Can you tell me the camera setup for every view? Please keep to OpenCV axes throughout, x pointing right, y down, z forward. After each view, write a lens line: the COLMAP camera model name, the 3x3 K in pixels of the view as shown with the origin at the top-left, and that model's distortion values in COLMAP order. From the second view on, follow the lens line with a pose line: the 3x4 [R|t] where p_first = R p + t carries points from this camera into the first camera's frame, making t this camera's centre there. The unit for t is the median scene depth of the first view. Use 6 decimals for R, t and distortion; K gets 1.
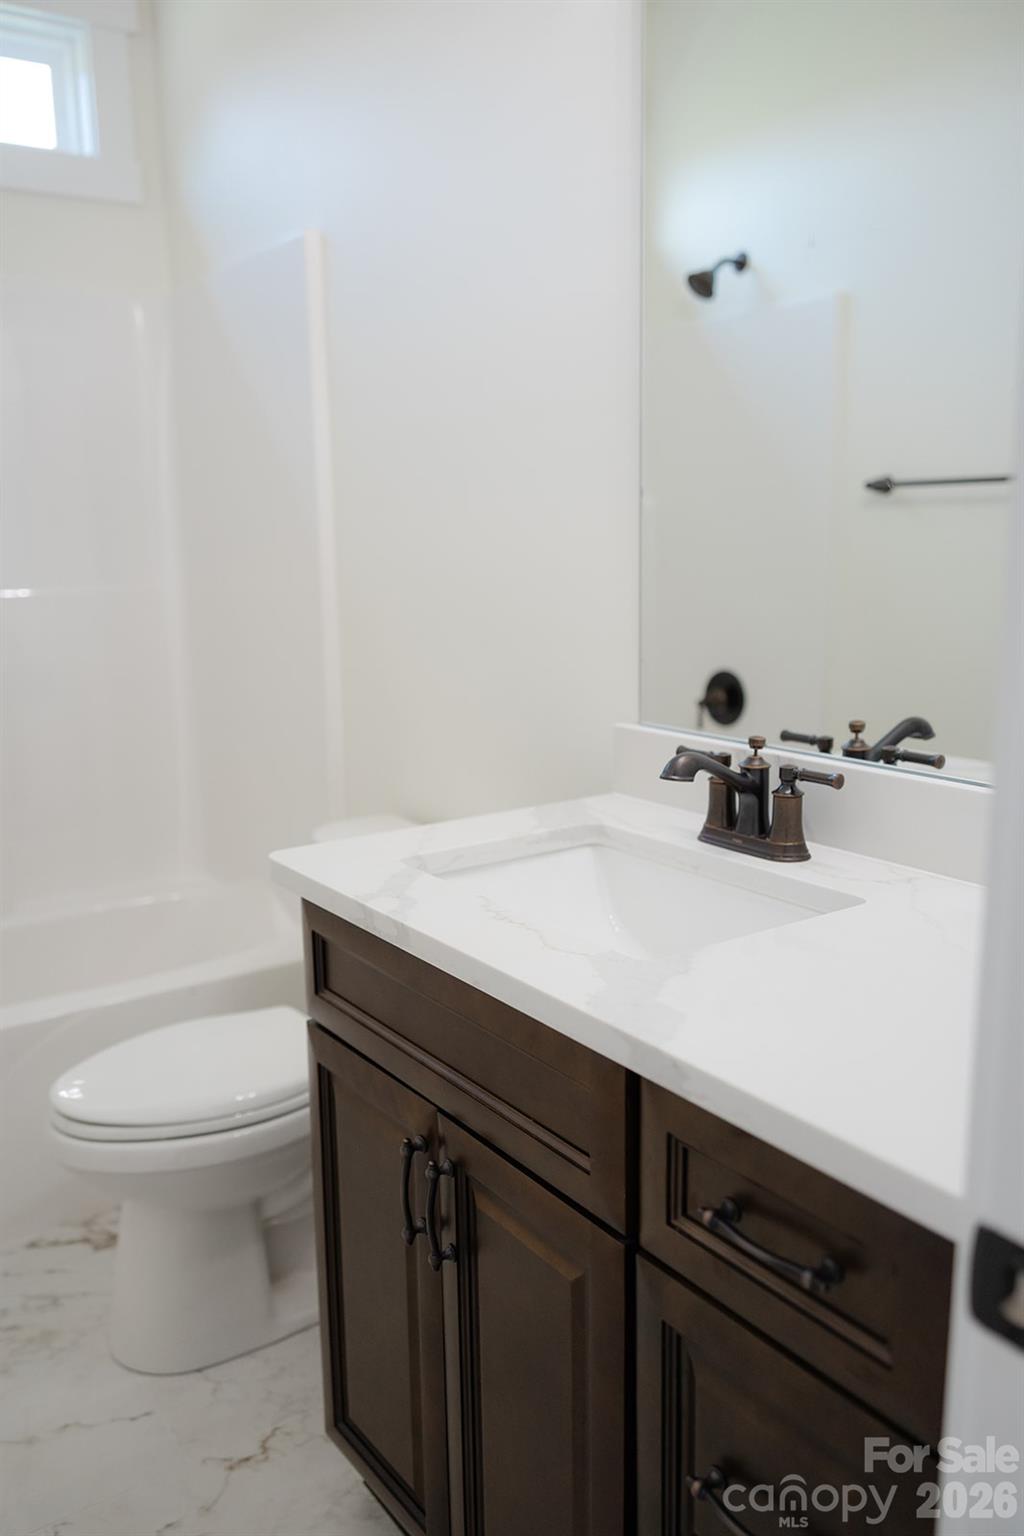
lens RADIAL K [[1264.6, 0, 511.1], [0, 1264.6, 792.6], [0, 0, 1]] dist [0.011101, 0.000452]
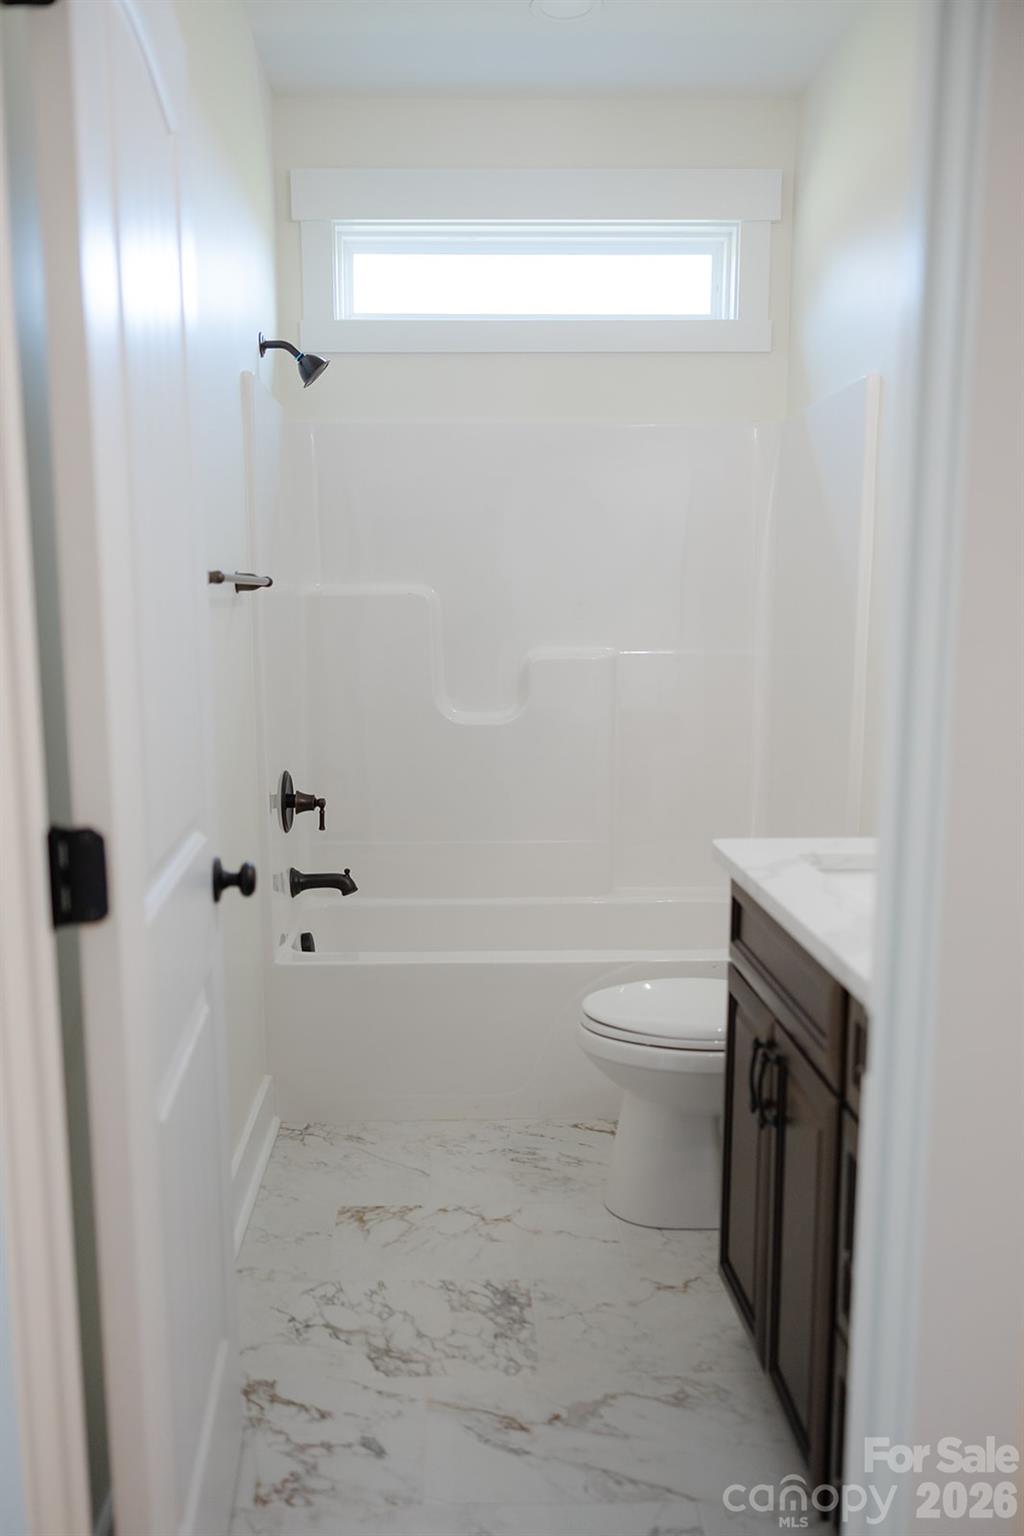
lens RADIAL K [[1212.5, 0, 512.0], [0, 1212.5, 768.0], [0, 0, 1]] dist [0.011629, 0.007094]
pose [[0.858569, 0.080849, -0.506283, 0.264670], [-0.113215, 0.993008, -0.033418, 0.034001], [0.500042, 0.086011, 0.861719, -0.263941]]
